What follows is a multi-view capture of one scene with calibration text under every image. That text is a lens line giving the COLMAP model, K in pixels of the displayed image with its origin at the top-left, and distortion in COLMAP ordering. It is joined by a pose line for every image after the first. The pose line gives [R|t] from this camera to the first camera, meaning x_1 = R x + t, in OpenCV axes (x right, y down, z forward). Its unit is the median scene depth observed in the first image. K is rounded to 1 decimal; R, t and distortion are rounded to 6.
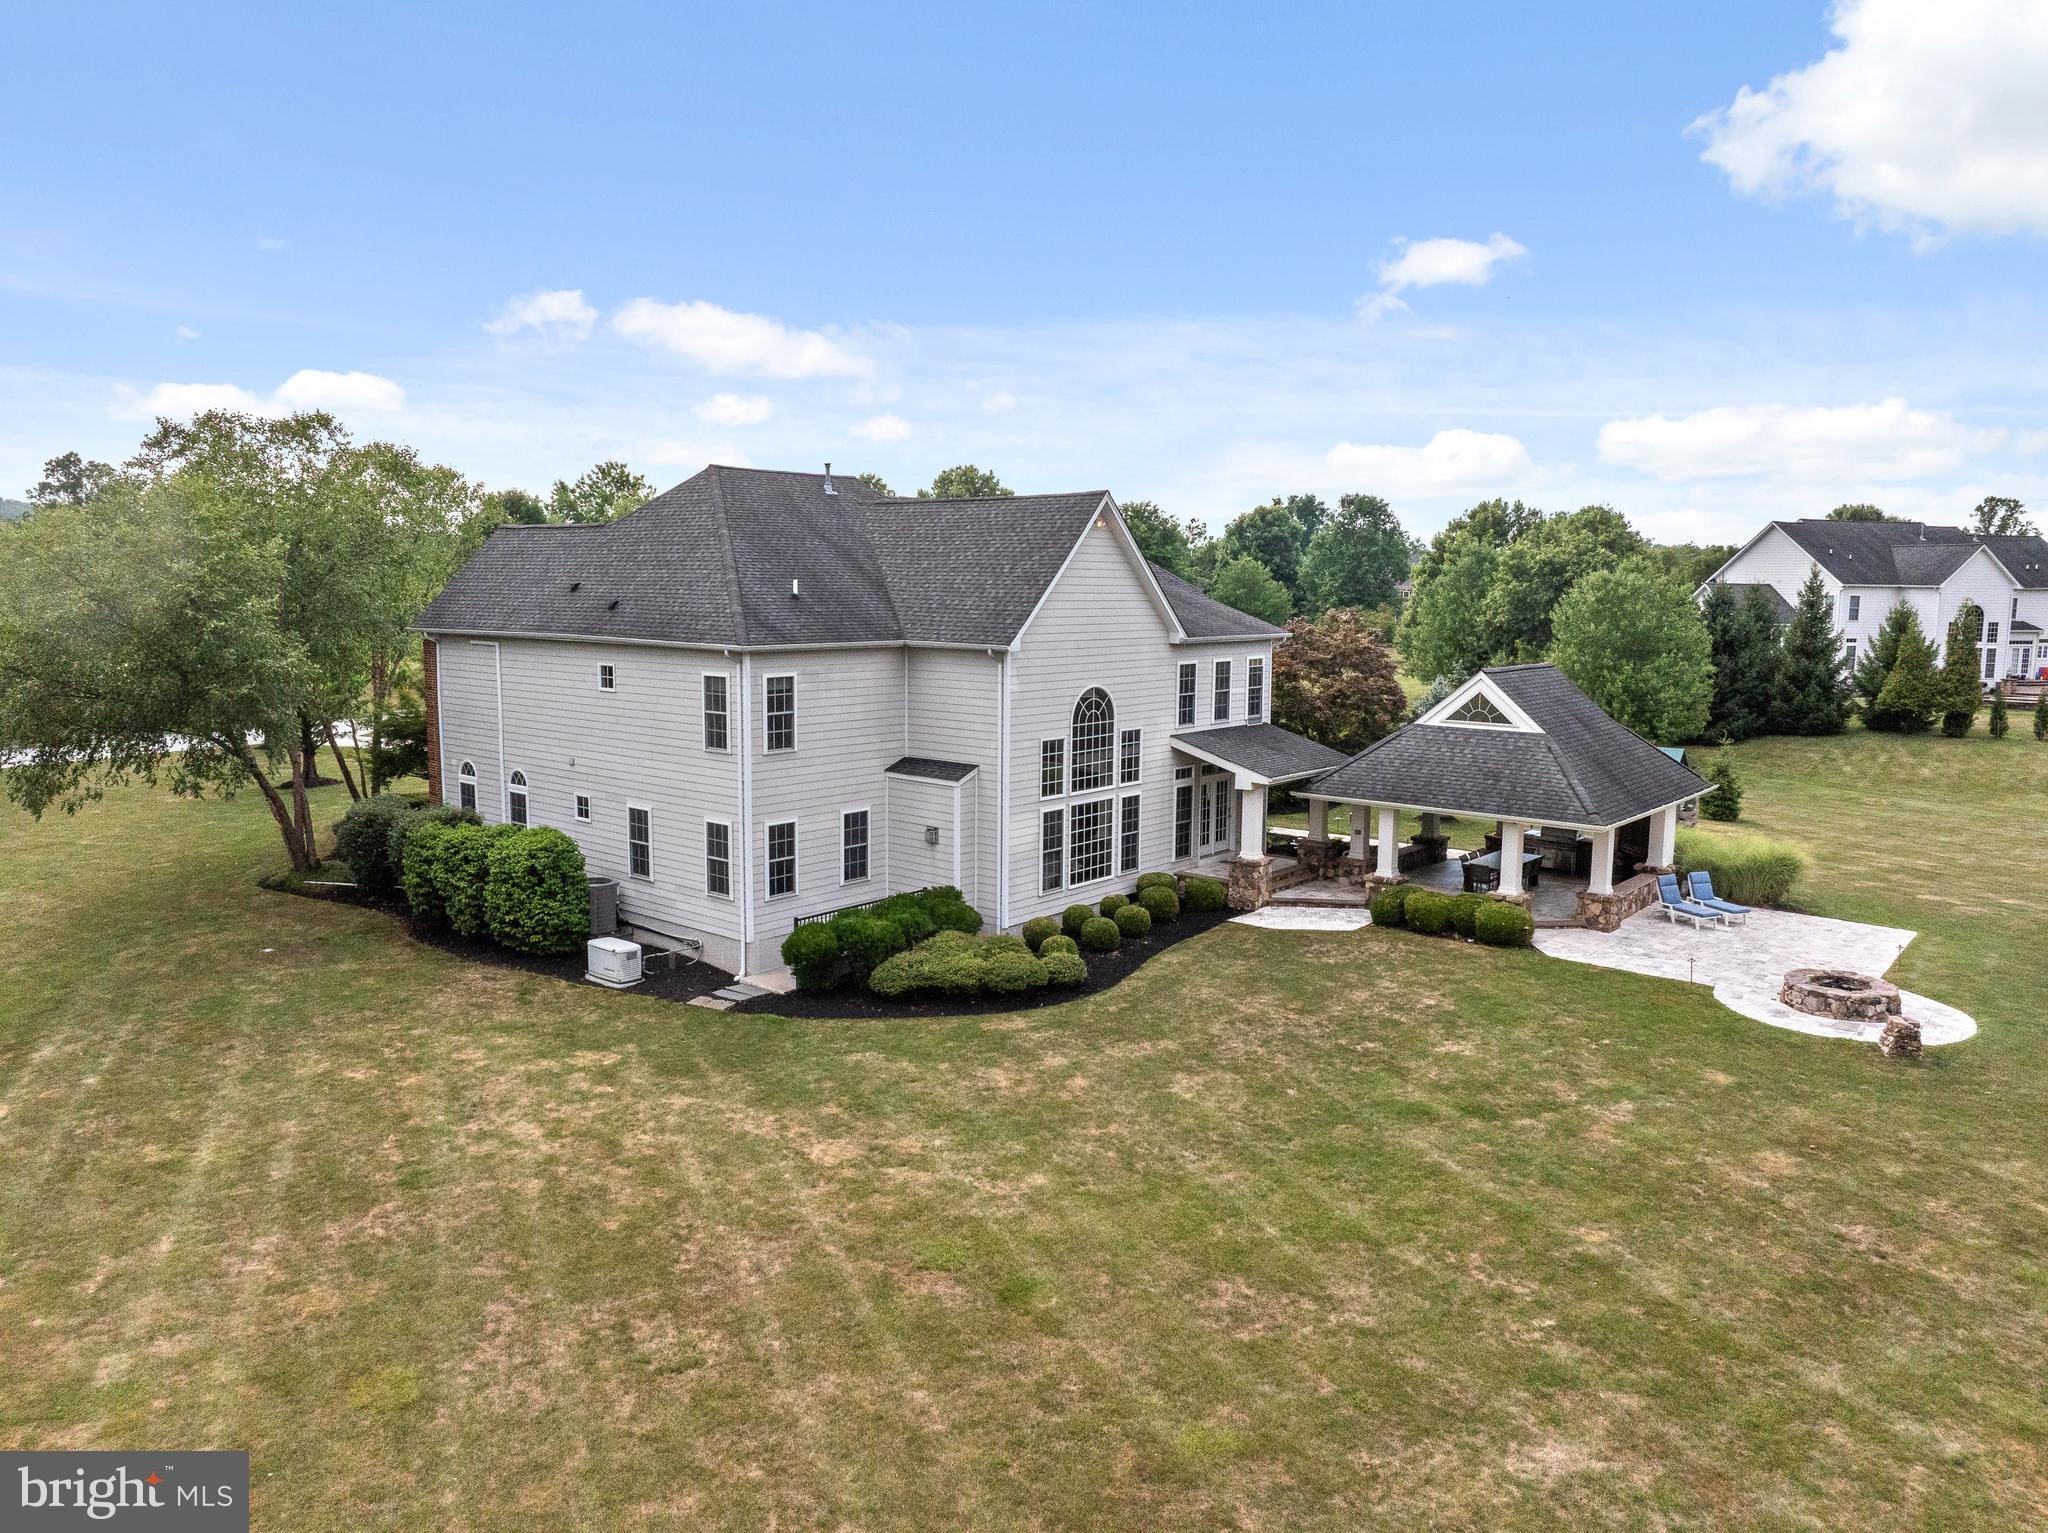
lens RADIAL K [[1414.7, 0, 1024.0], [0, 1414.7, 766.5], [0, 0, 1]] dist [-0.044941, 0.001468]
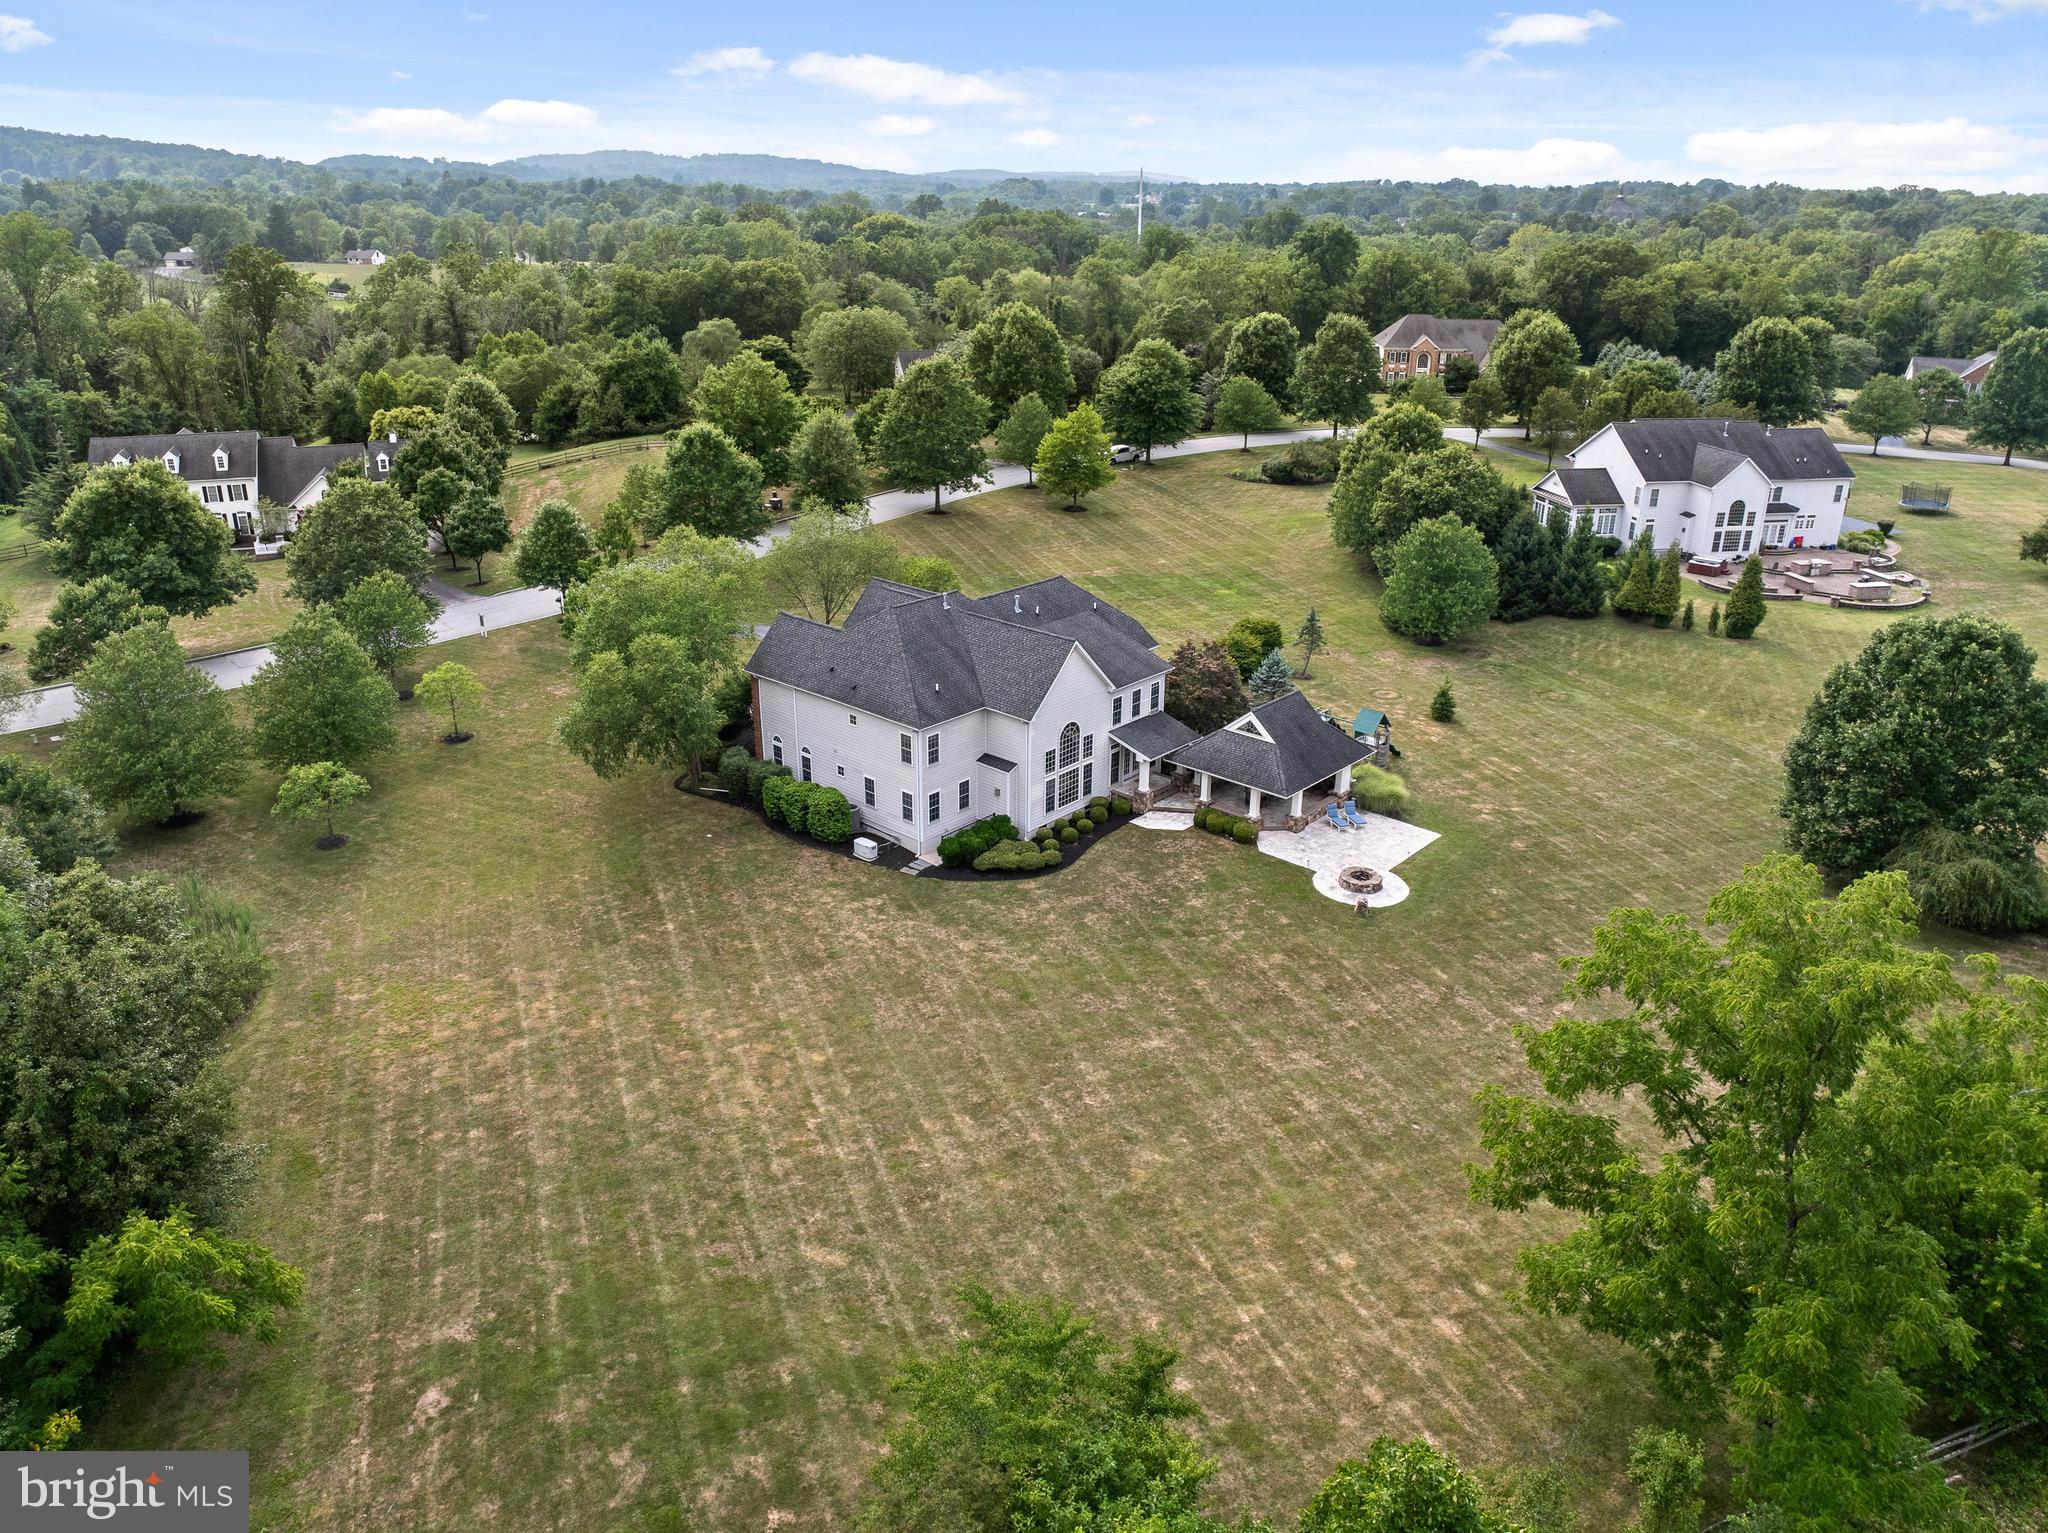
lens RADIAL K [[1414.7, 0, 1024.0], [0, 1414.7, 766.5], [0, 0, 1]] dist [-0.044941, 0.001468]
pose [[0.999305, 0.012378, -0.035147, 0.059837], [-0.002923, 0.966351, 0.257210, -0.596078], [0.037148, -0.256928, 0.965716, -1.237497]]
